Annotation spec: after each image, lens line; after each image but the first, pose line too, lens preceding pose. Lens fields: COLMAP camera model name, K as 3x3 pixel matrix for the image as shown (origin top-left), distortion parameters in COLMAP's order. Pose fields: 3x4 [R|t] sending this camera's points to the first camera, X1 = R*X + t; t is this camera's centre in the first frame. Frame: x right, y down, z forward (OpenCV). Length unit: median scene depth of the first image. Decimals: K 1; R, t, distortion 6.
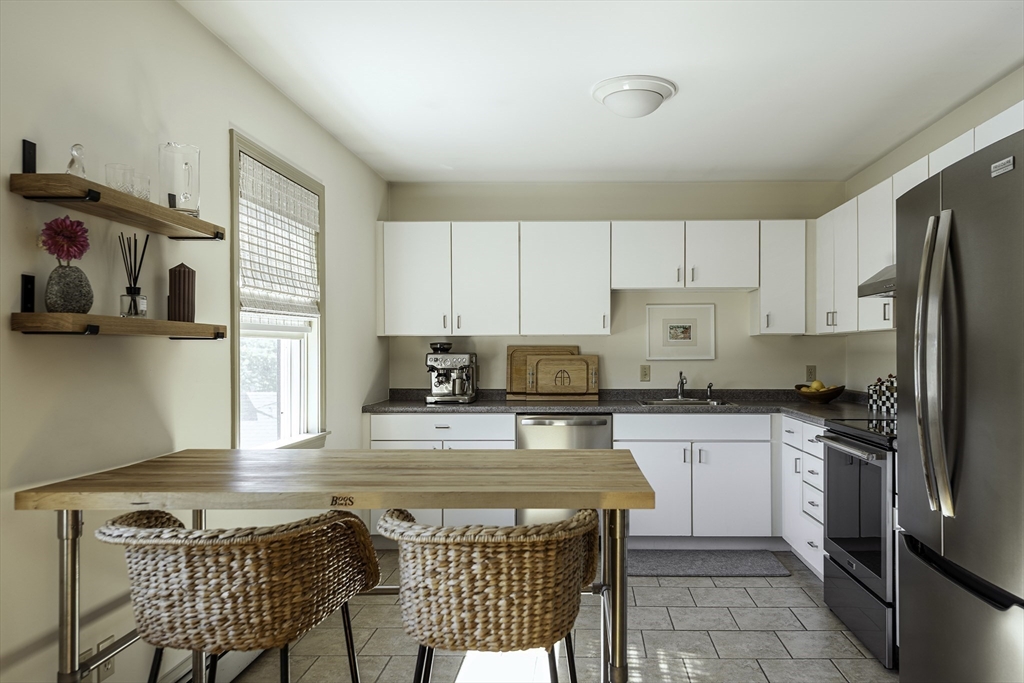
lens RADIAL K [[732.5, 0, 543.7], [0, 732.5, 355.3], [0, 0, 1]] dist [0.030067, -0.017886]
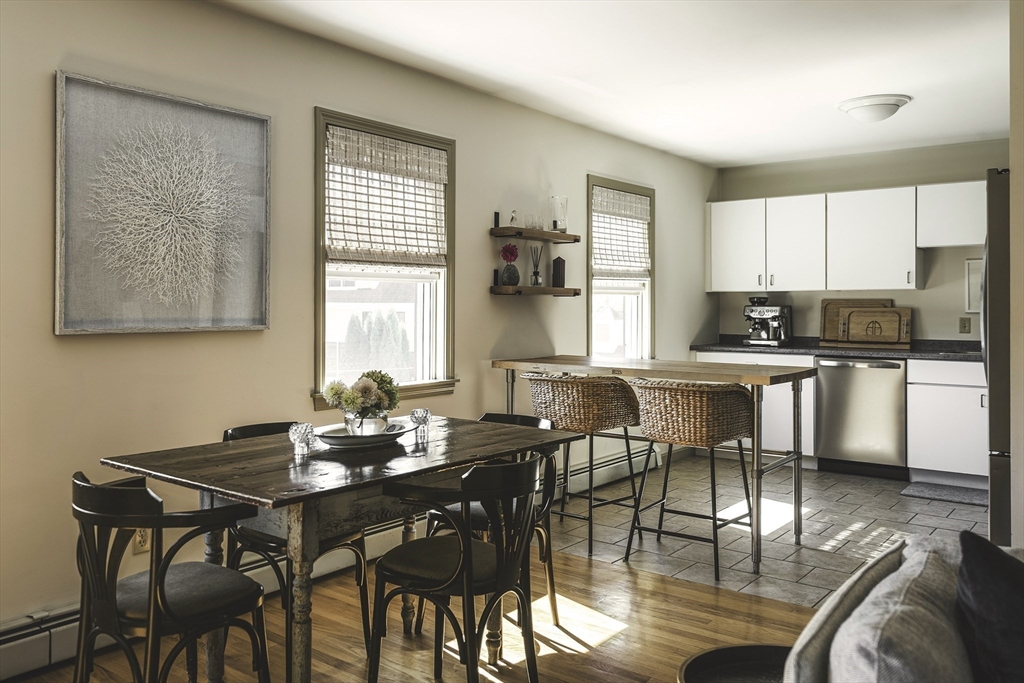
lens RADIAL K [[748.3, 0, 511.3], [0, 748.3, 340.0], [0, 0, 1]] dist [0.004034, 0.001915]
pose [[0.849116, 0.026979, -0.527518, 0.336562], [-0.005295, 0.999079, 0.042574, 0.006972], [0.528181, -0.033357, 0.848477, -0.556775]]
